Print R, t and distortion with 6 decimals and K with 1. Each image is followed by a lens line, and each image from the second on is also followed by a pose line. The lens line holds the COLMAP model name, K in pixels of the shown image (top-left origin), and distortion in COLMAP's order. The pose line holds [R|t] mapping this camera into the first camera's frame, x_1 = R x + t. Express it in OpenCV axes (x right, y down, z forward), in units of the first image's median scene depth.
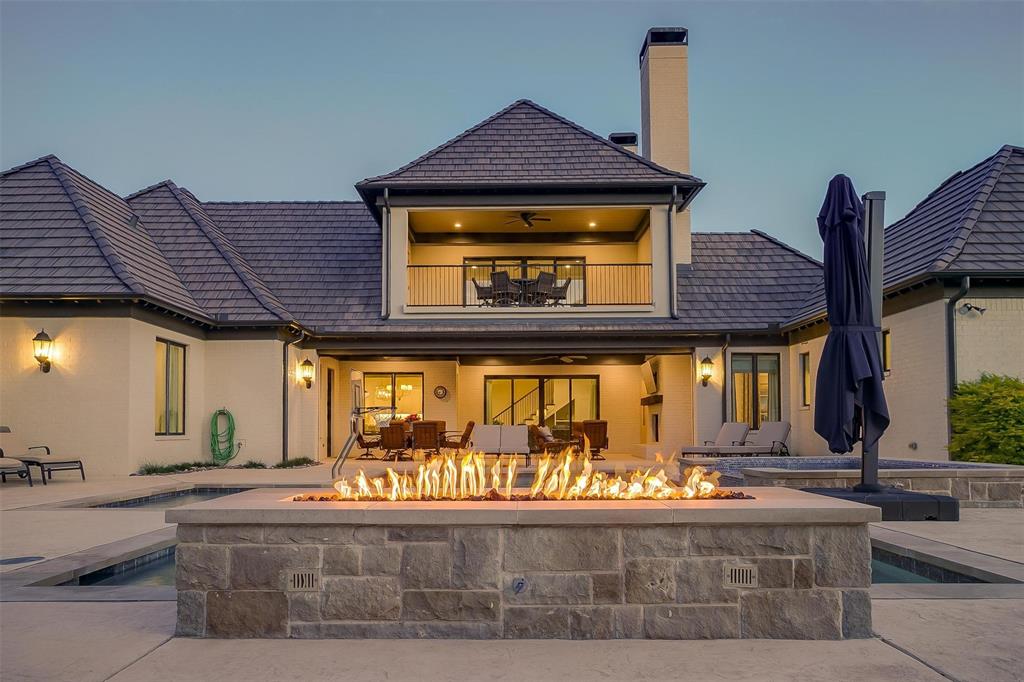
lens RADIAL K [[757.8, 0, 492.5], [0, 757.8, 397.0], [0, 0, 1]] dist [-0.005381, -0.003918]
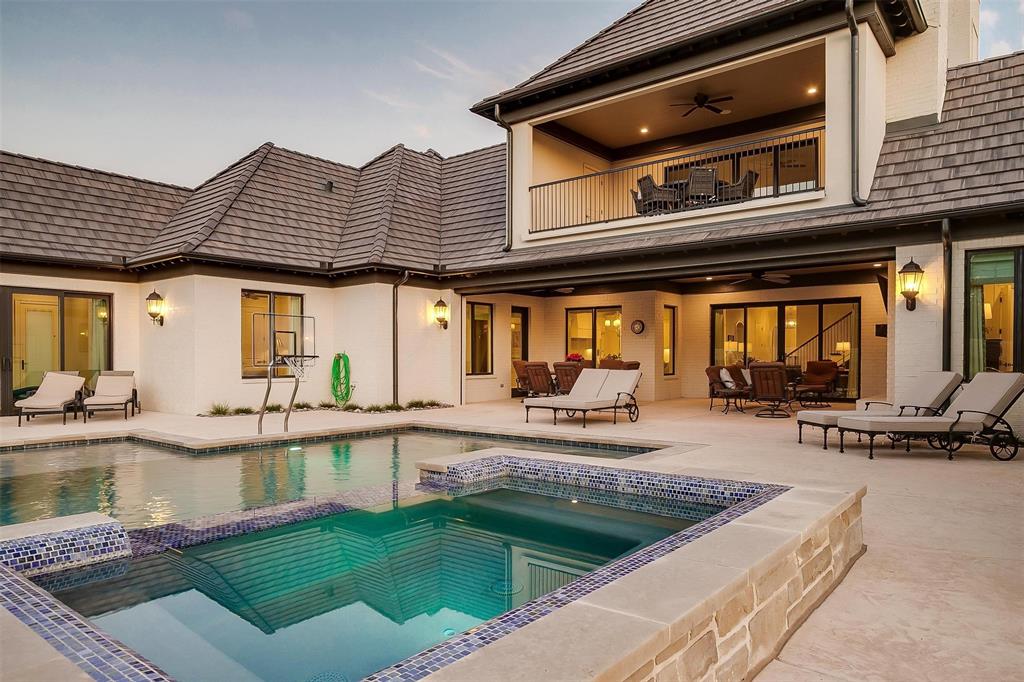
lens RADIAL K [[652.3, 0, 509.4], [0, 652.3, 363.0], [0, 0, 1]] dist [-0.023278, -0.000170]
pose [[0.788460, 0.006296, -0.615054, 0.339756], [0.026883, 0.998639, 0.044685, -0.003382], [0.614498, -0.051767, 0.787218, 0.380862]]
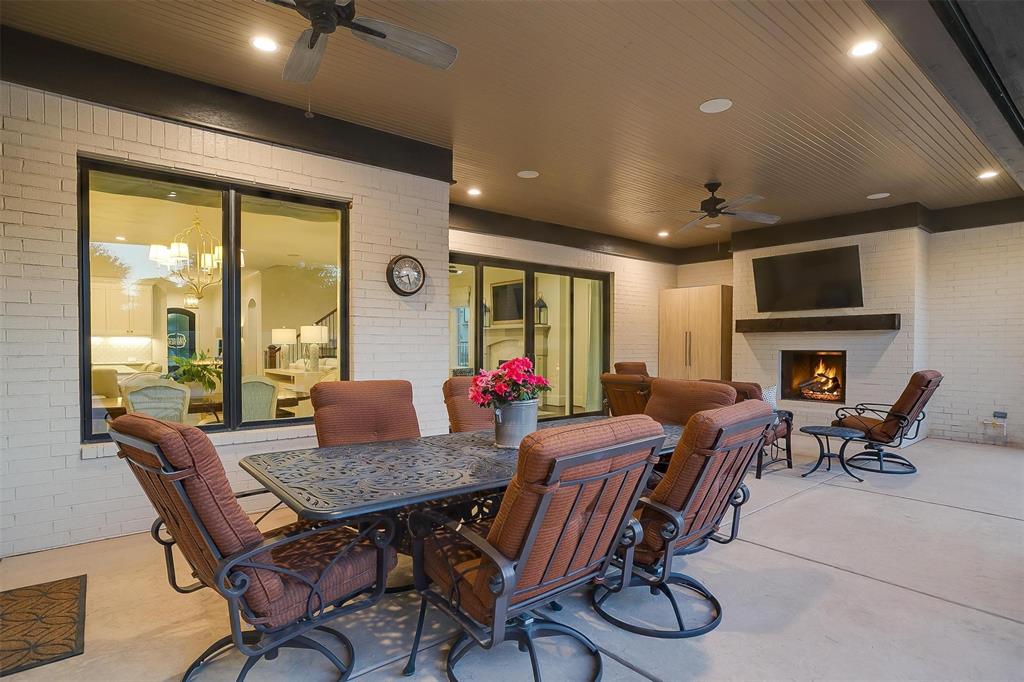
lens RADIAL K [[529.6, 0, 512.0], [0, 529.6, 341.0], [0, 0, 1]] dist [-0.015647, -0.000137]
pose [[0.766755, 0.008363, 0.641885, -0.211933], [-0.032556, 0.999135, 0.025872, 0.016016], [-0.641114, -0.040735, 0.766364, 0.983246]]
